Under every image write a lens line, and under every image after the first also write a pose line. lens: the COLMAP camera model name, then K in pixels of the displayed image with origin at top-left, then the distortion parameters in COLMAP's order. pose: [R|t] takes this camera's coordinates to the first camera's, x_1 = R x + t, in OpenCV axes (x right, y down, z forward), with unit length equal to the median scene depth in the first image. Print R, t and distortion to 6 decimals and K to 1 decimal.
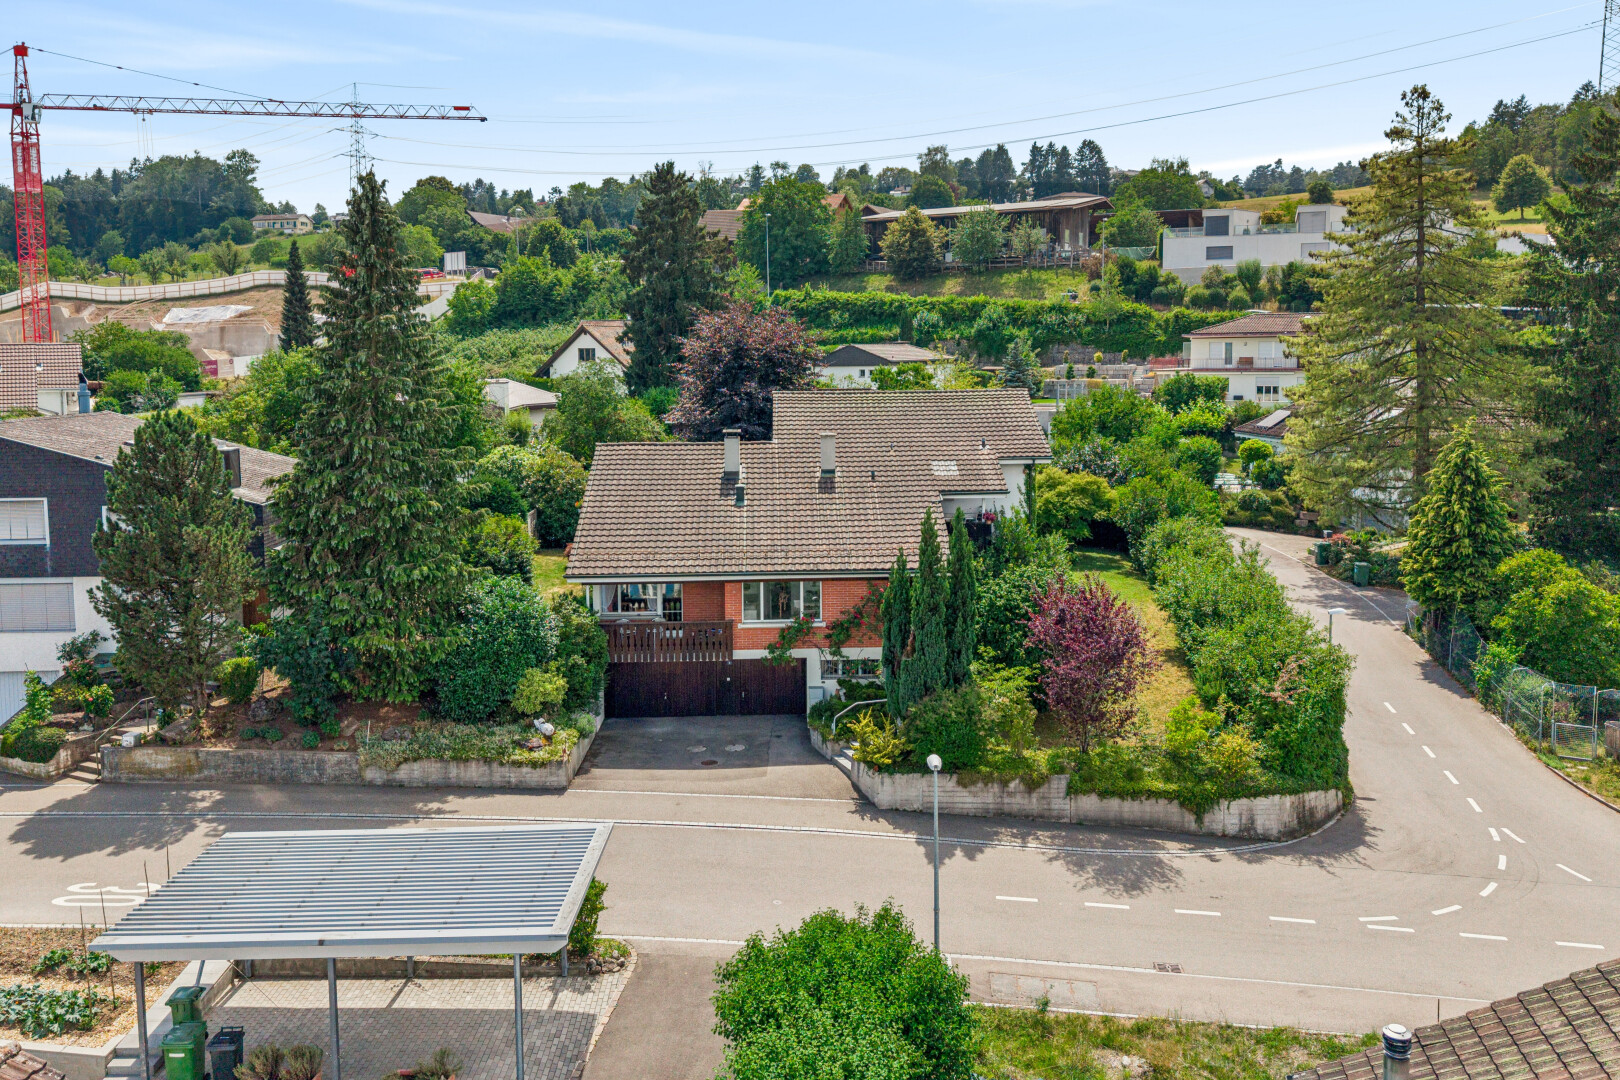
lens RADIAL K [[1251.2, 0, 811.3], [0, 1251.2, 538.7], [0, 0, 1]] dist [0.014110, -0.009291]
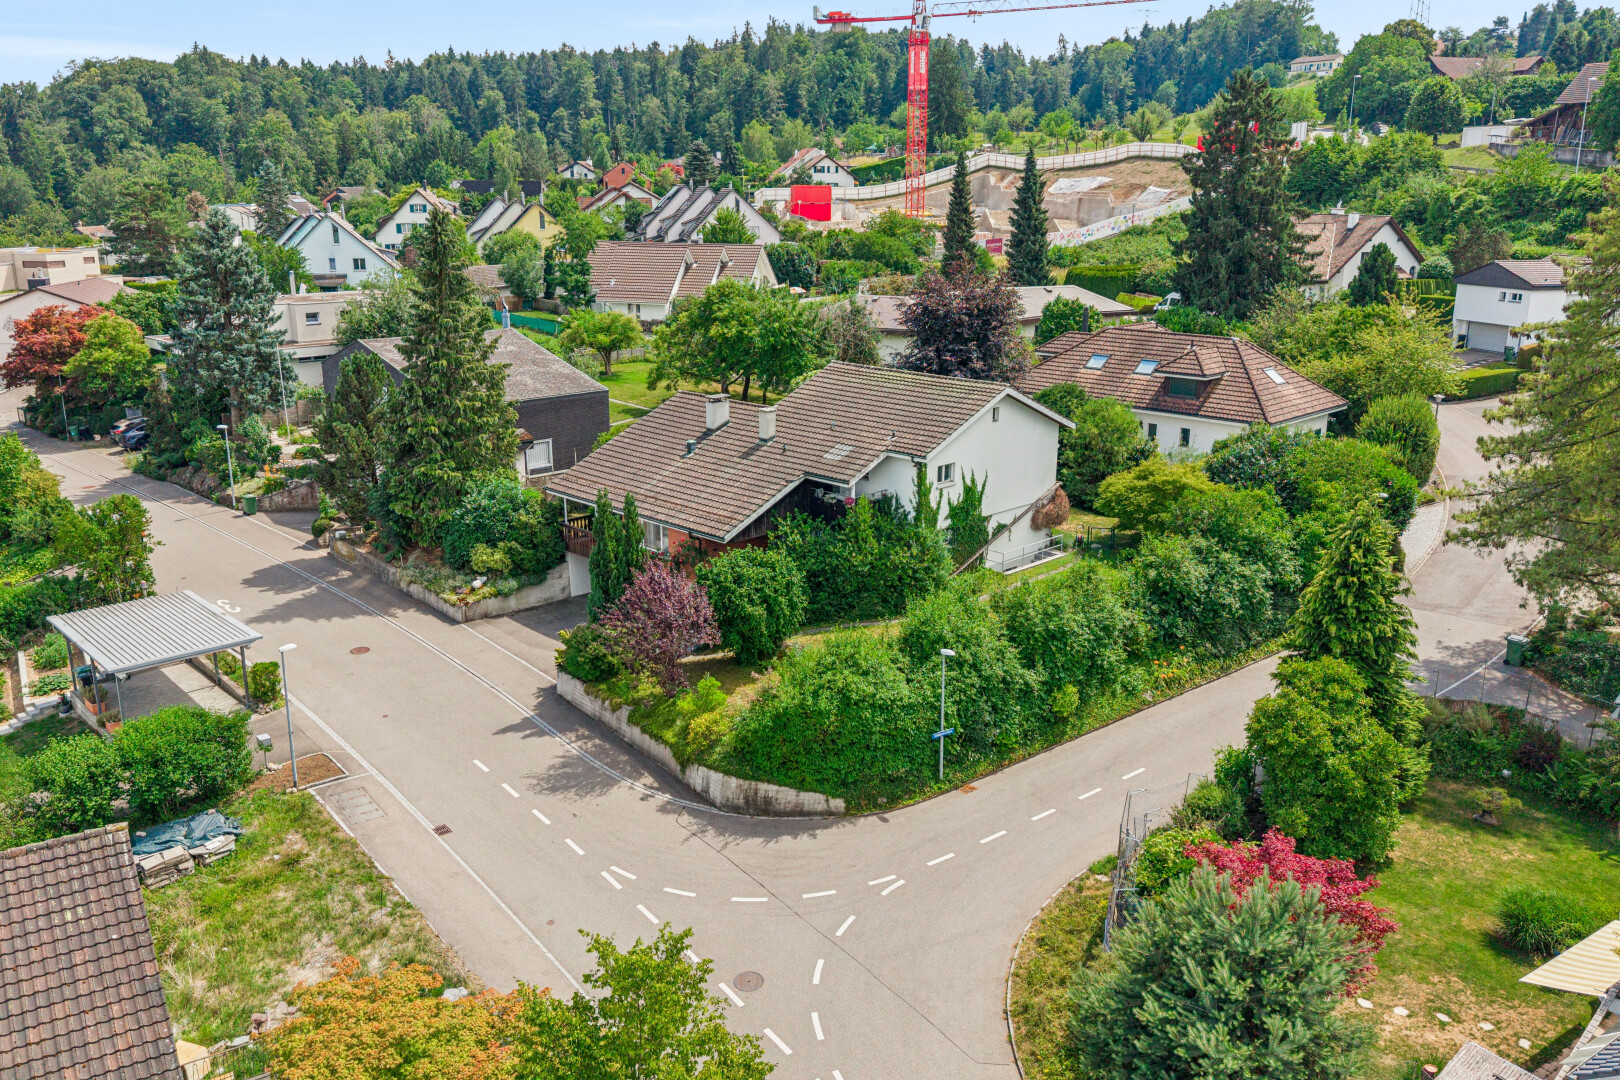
lens RADIAL K [[1251.2, 0, 812.8], [0, 1251.2, 540.7], [0, 0, 1]] dist [0.014110, -0.009291]
pose [[0.703656, 0.202708, -0.681012, 0.328102], [-0.117458, 0.978441, 0.169876, -0.060656], [0.700765, -0.039544, 0.712296, 0.062844]]
